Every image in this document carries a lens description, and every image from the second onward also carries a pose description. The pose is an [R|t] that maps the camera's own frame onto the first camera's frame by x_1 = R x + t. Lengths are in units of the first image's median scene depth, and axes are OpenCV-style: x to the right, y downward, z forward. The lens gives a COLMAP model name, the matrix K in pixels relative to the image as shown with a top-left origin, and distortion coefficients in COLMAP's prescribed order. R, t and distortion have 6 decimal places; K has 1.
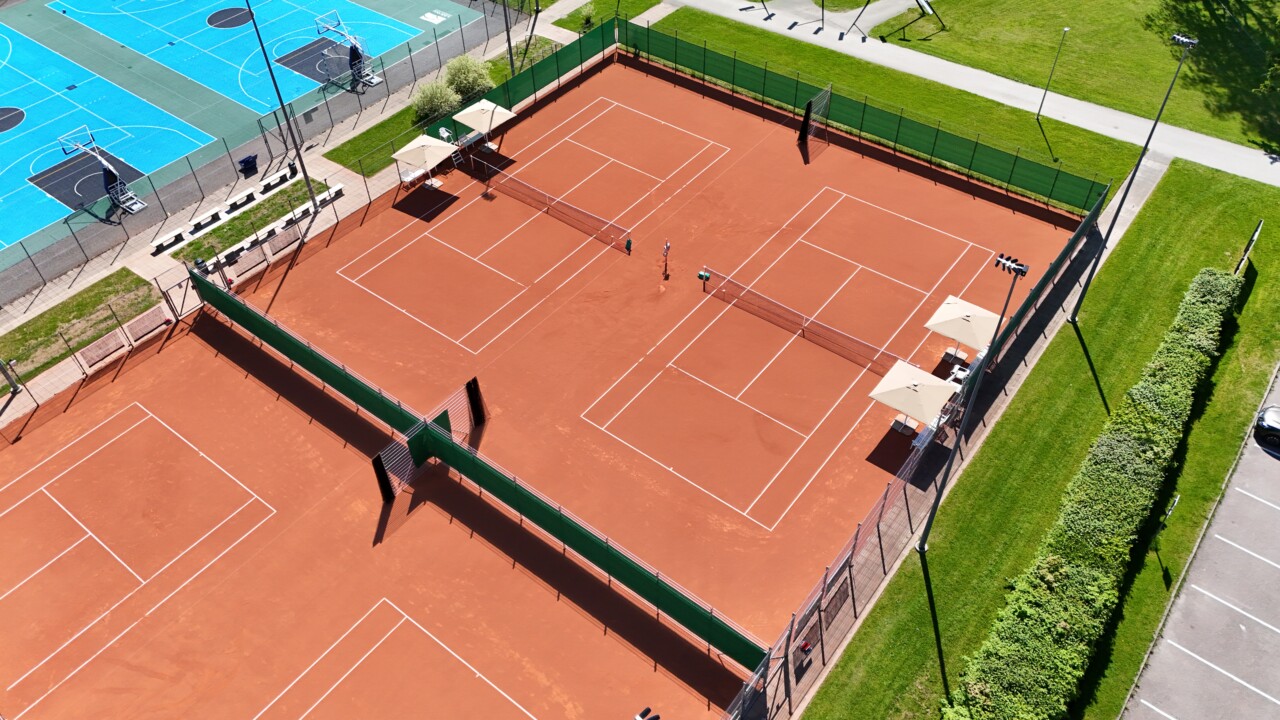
lens RADIAL K [[937.9, 0, 641.5], [0, 937.9, 361.1], [0, 0, 1]] dist [0.062011, -0.044513]
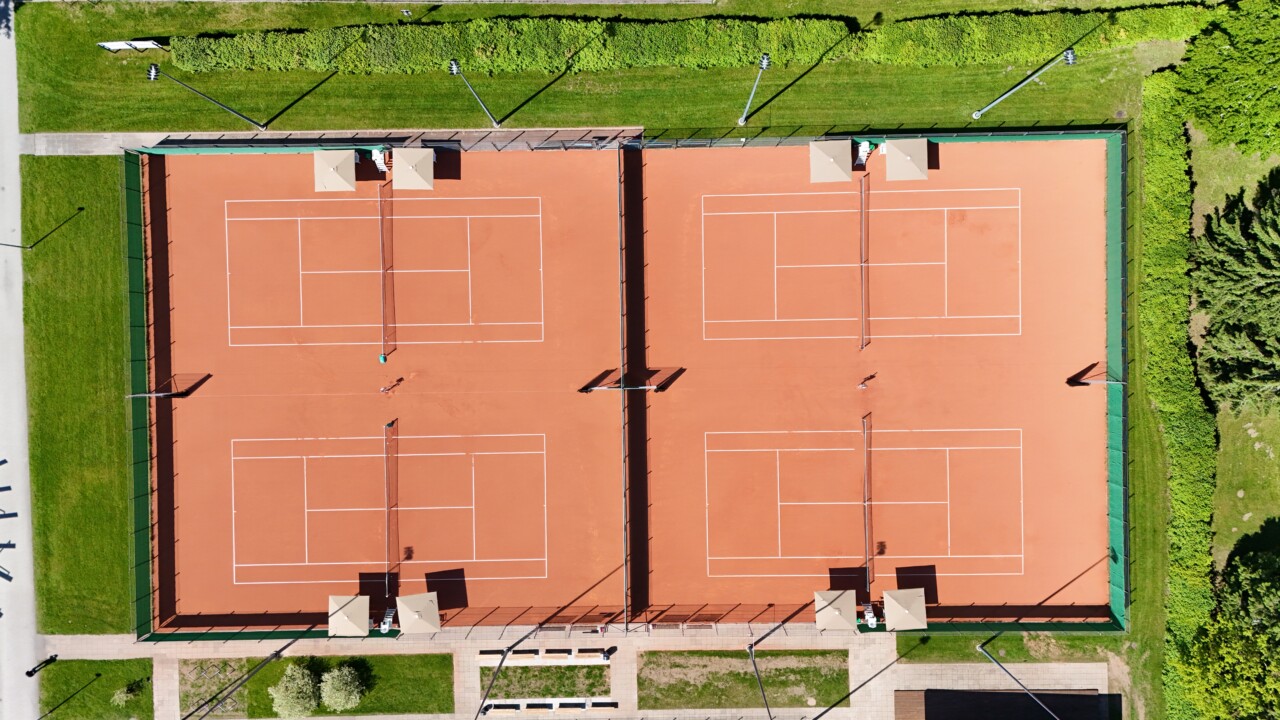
lens RADIAL K [[937.9, 0, 643.2], [0, 937.9, 357.4], [0, 0, 1]] dist [0.062011, -0.044513]
pose [[-0.623869, -0.781516, 0.004536, -0.153910], [0.574003, -0.454262, 0.681298, -0.713339], [-0.530385, 0.427645, 0.731992, -0.172631]]
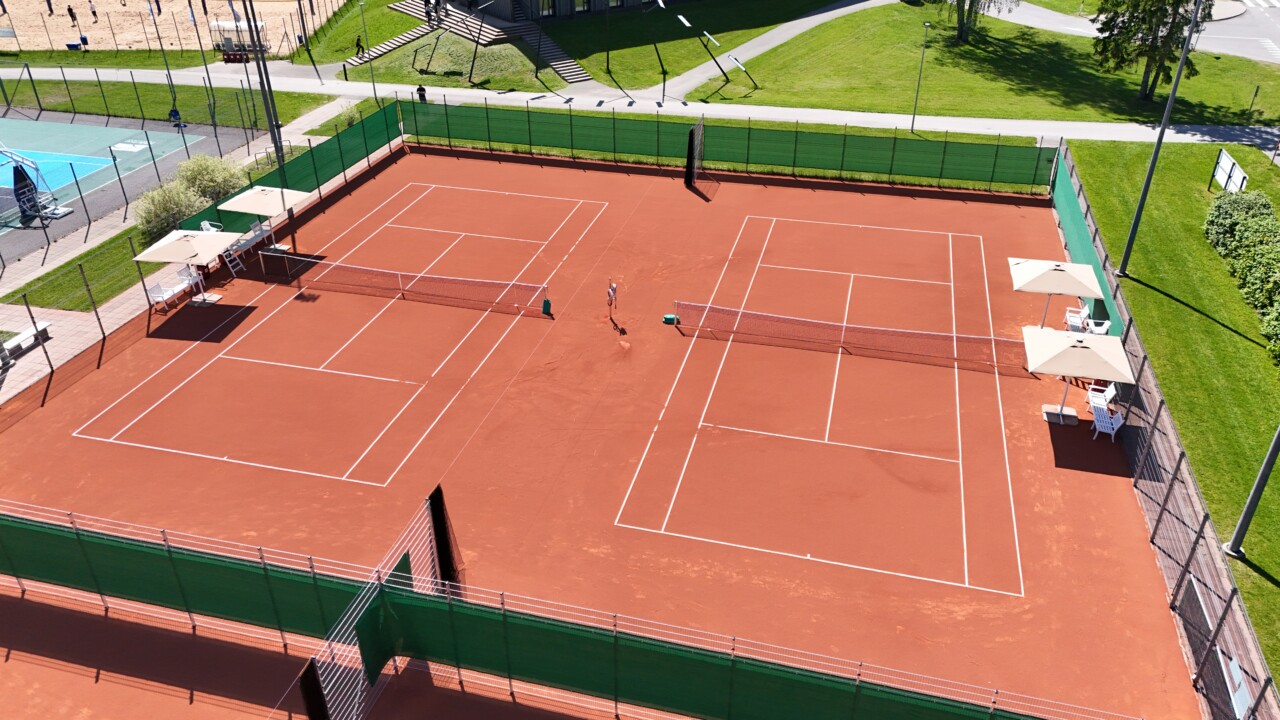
lens RADIAL K [[937.9, 0, 638.7], [0, 937.9, 360.5], [0, 0, 1]] dist [0.062011, -0.044513]
pose [[0.919618, -0.189467, 0.344099, -0.181172], [0.272922, 0.938205, -0.212801, 0.071424], [-0.282517, 0.289608, 0.914501, 0.335078]]
